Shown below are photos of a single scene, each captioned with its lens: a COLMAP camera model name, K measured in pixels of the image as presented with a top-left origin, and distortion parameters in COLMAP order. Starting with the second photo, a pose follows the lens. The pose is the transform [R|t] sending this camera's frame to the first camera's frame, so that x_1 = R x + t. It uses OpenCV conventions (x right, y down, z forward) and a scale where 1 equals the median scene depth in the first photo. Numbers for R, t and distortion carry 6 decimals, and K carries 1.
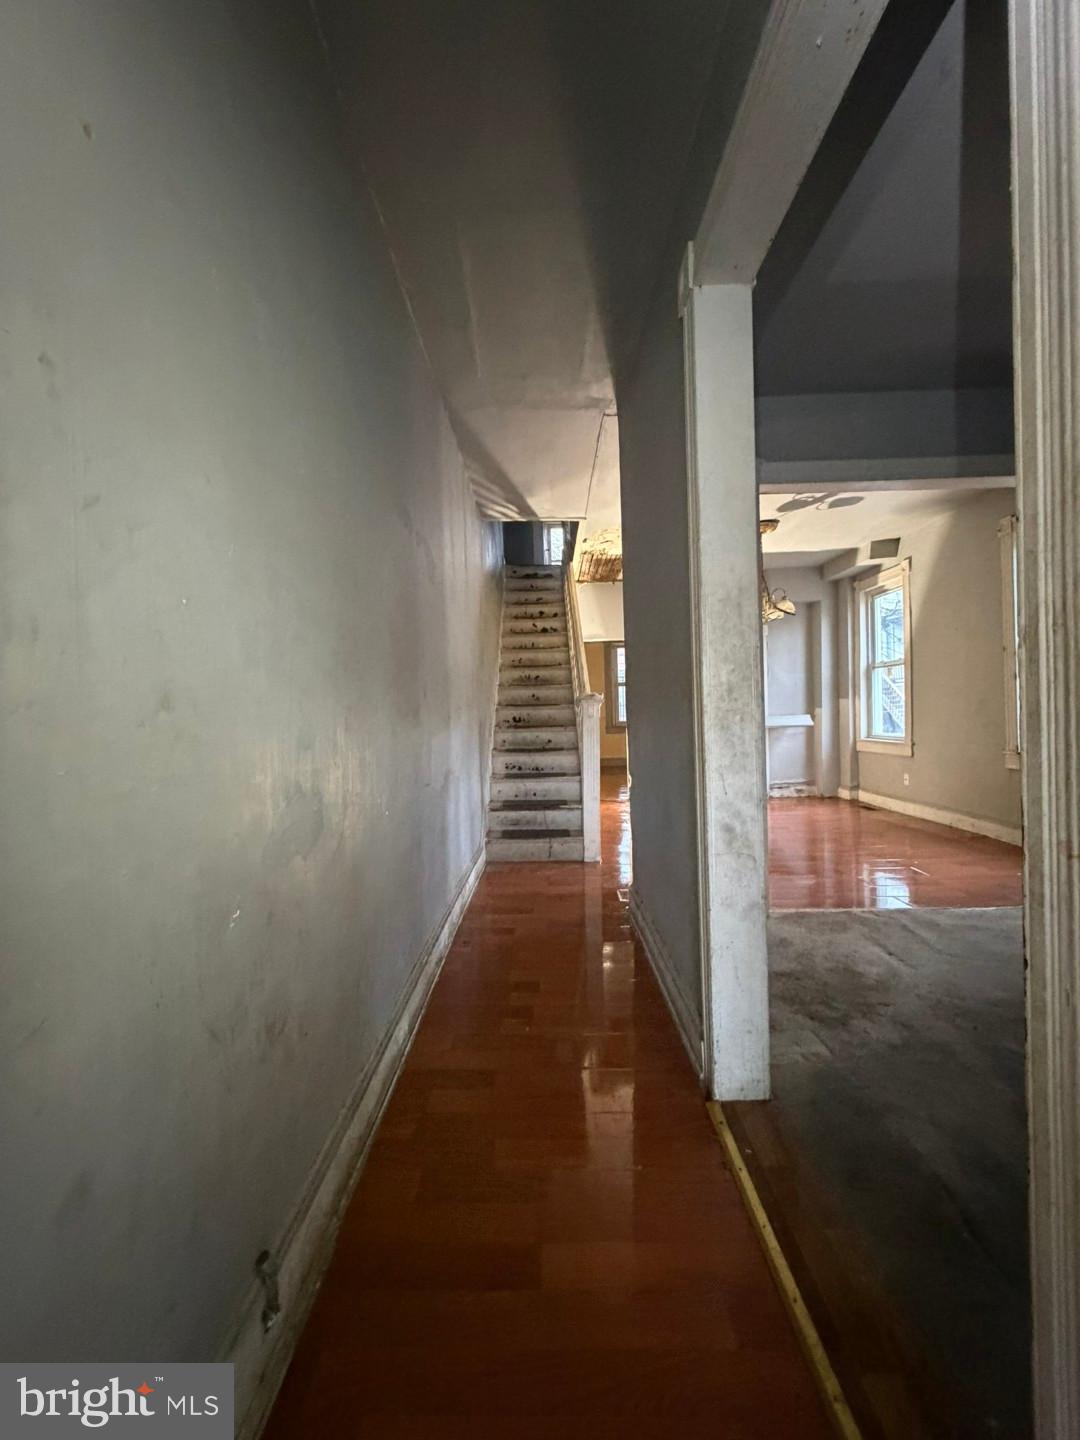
lens RADIAL K [[578.6, 0, 545.0], [0, 578.6, 716.2], [0, 0, 1]] dist [0.001762, -0.000266]
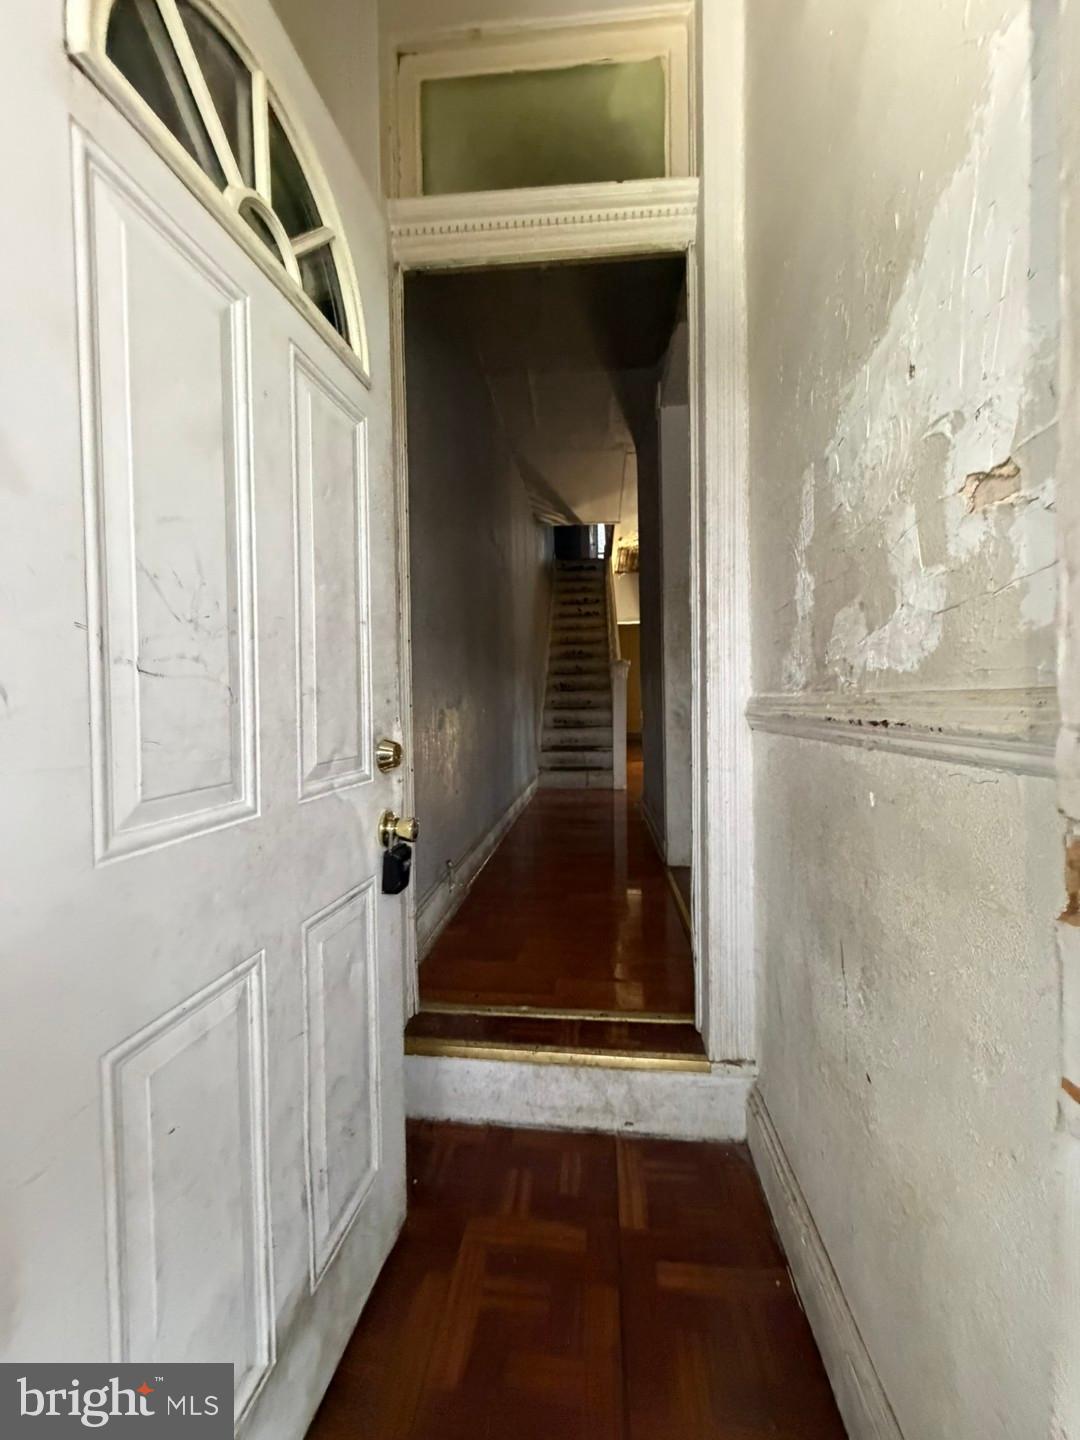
lens RADIAL K [[578.6, 0, 546.1], [0, 578.6, 717.9], [0, 0, 1]] dist [0.001762, -0.000266]
pose [[0.996403, 0.010575, -0.084081, 0.020812], [-0.008977, 0.999772, 0.019365, 0.055986], [0.084267, -0.018540, 0.996271, -0.256517]]
